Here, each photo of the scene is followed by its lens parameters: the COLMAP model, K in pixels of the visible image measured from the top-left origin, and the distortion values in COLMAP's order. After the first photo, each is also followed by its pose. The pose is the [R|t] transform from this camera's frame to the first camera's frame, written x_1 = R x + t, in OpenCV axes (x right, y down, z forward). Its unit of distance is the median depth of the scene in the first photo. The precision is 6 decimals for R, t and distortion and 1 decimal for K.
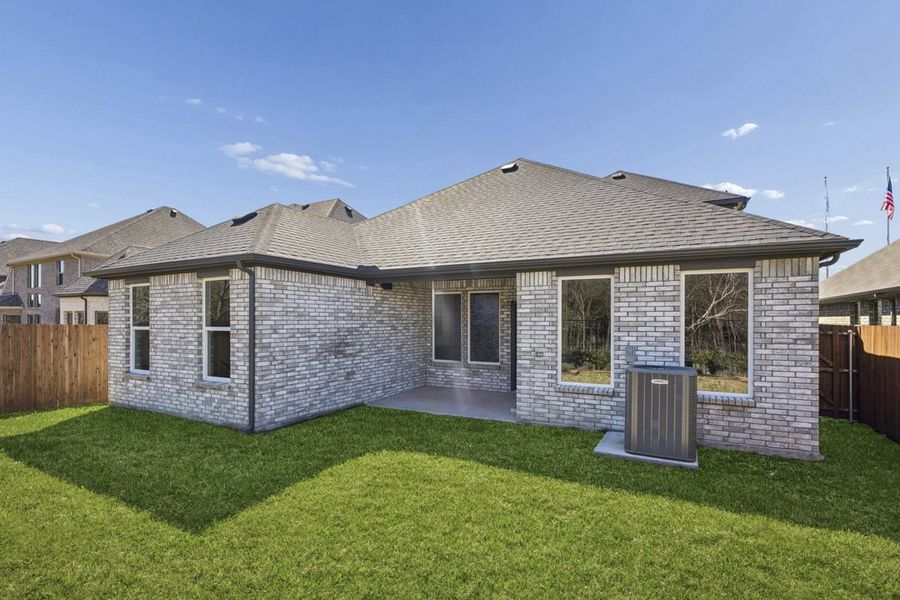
lens RADIAL K [[428.2, 0, 450.0], [0, 428.2, 331.4], [0, 0, 1]] dist [-0.000398, 0.000047]
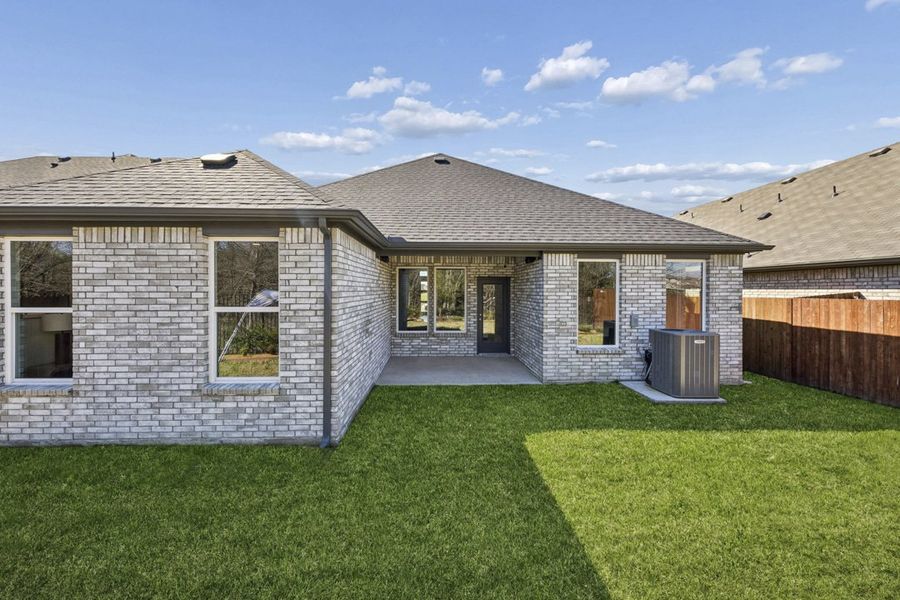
lens RADIAL K [[341.4, 0, 447.7], [0, 341.4, 299.4], [0, 0, 1]] dist [0.000616, 0.000360]
pose [[0.868279, -0.012941, 0.495907, -0.529752], [0.011380, 0.999916, 0.006168, -0.022379], [-0.495945, 0.000288, 0.868354, 0.338162]]
